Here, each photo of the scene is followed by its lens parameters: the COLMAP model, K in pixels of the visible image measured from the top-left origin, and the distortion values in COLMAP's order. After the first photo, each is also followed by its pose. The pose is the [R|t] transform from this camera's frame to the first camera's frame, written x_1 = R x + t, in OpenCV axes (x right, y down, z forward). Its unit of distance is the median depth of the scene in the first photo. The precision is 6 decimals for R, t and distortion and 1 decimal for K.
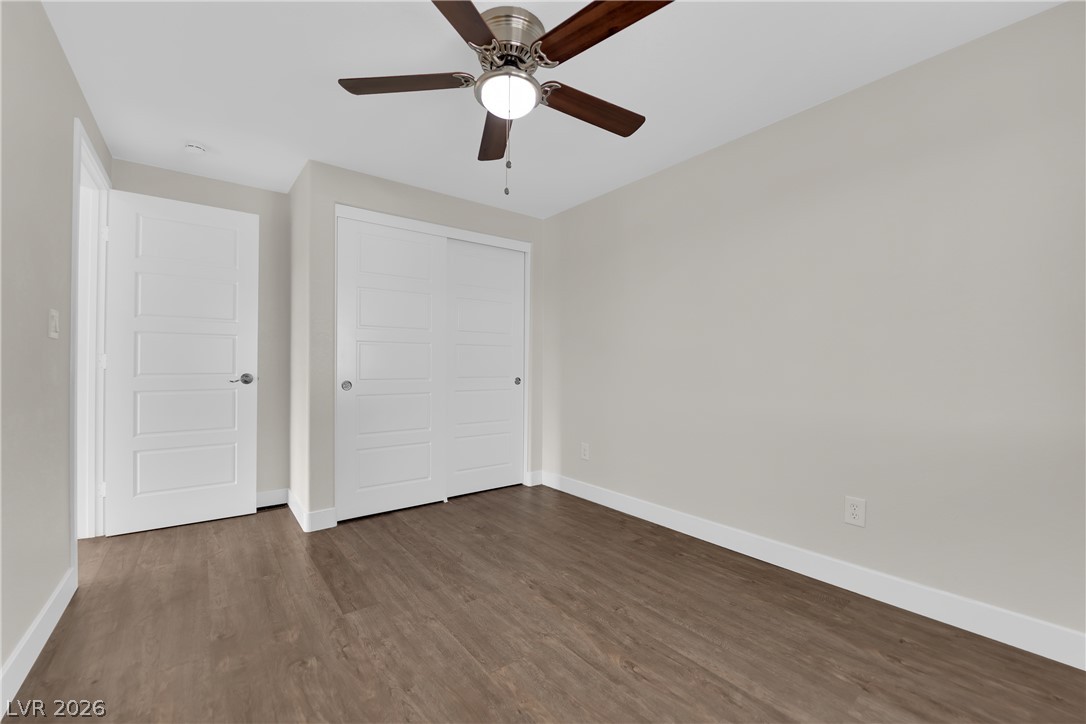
lens RADIAL K [[437.3, 0, 538.4], [0, 437.3, 367.8], [0, 0, 1]] dist [-0.014074, -0.002157]
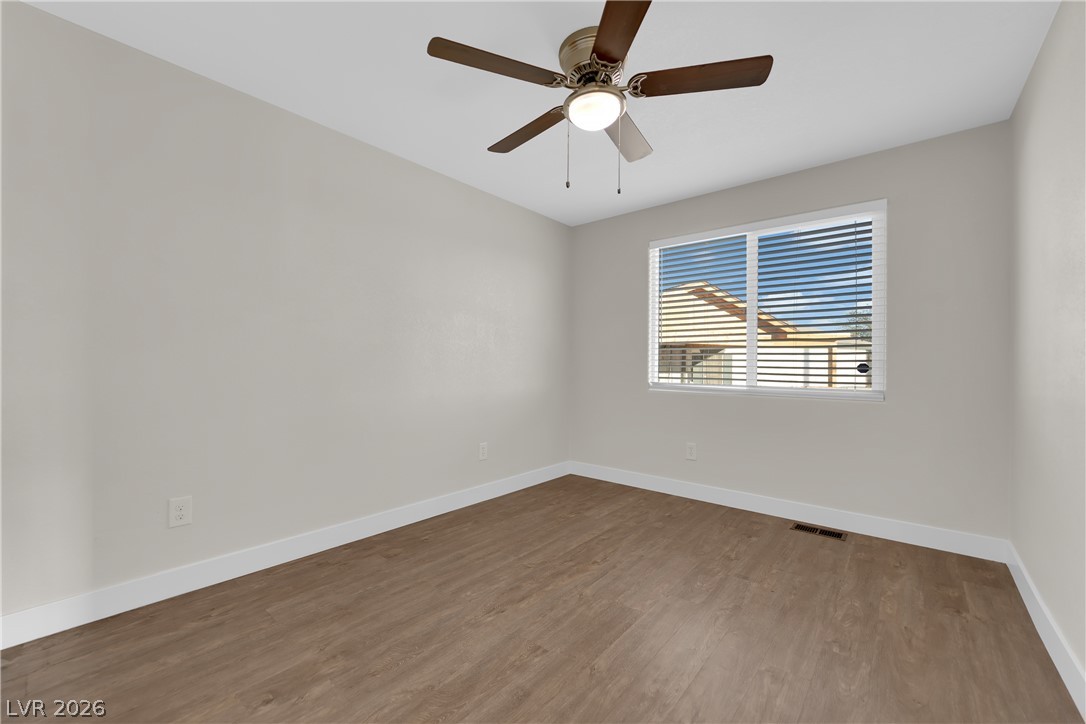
lens RADIAL K [[437.3, 0, 538.7], [0, 437.3, 368.1], [0, 0, 1]] dist [-0.014074, -0.002157]
pose [[-0.204581, -0.015828, 0.978722, -0.903033], [-0.001913, 0.999874, 0.015770, -0.007846], [-0.978848, 0.001354, -0.204586, 1.117850]]
